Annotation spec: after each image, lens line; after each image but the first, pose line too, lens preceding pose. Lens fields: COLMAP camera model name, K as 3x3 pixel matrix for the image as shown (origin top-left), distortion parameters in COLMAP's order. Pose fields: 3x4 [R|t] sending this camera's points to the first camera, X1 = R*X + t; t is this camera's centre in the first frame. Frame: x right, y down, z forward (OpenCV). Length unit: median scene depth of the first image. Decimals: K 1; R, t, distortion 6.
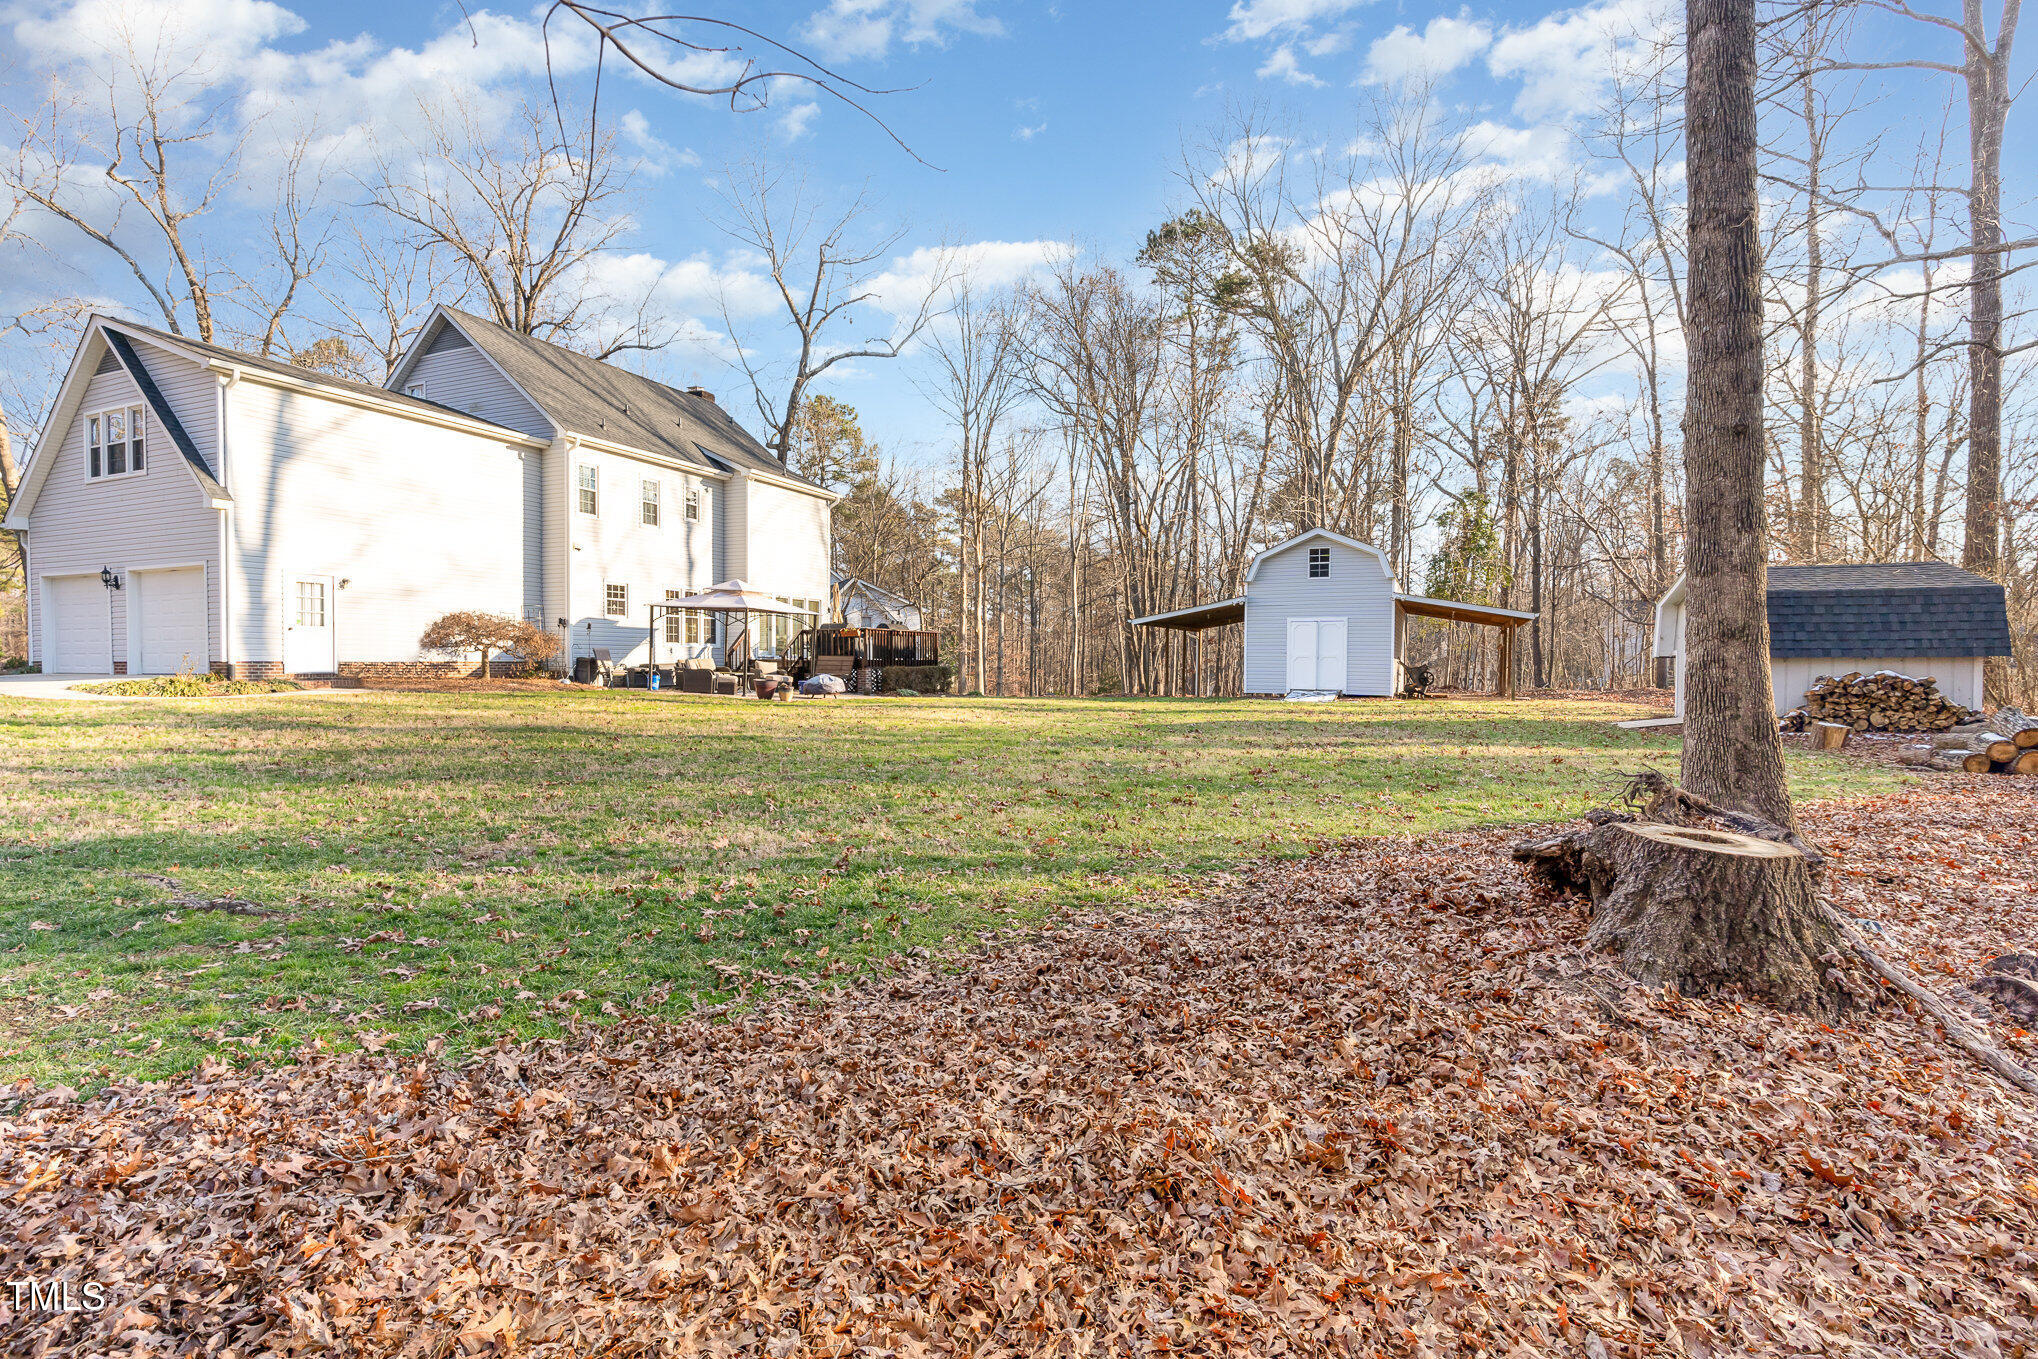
lens RADIAL K [[983.5, 0, 994.2], [0, 983.5, 699.6], [0, 0, 1]] dist [-0.001482, -0.001529]
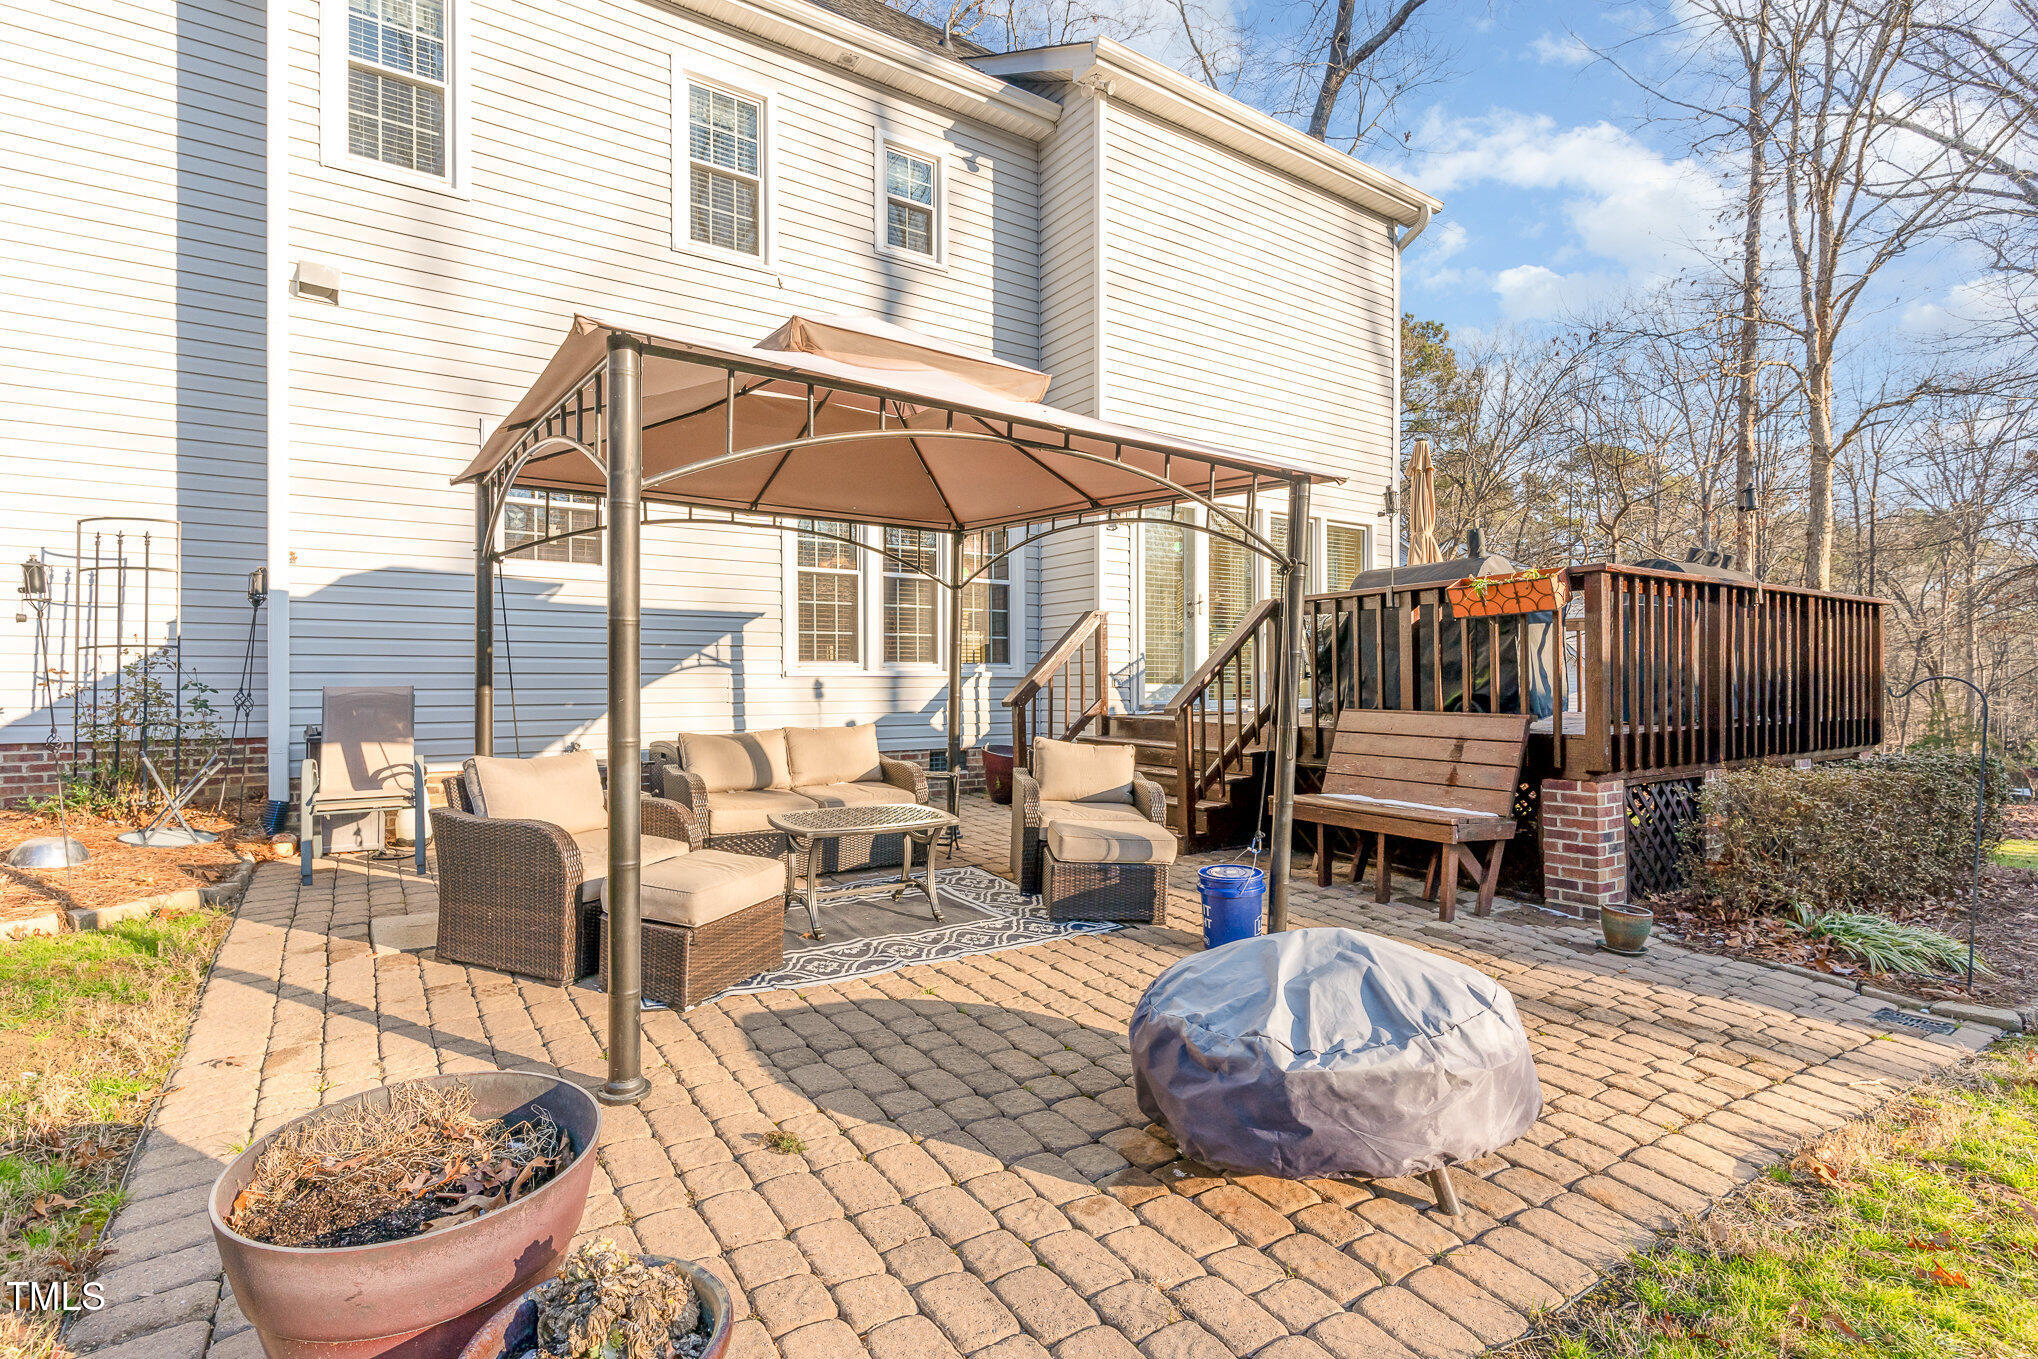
lens RADIAL K [[983.5, 0, 994.2], [0, 983.5, 699.6], [0, 0, 1]] dist [-0.001482, -0.001529]
pose [[0.851800, 0.010256, -0.523766, -0.118082], [-0.021426, 0.999654, -0.015272, -0.039511], [0.523428, 0.024231, 0.851725, 0.706014]]
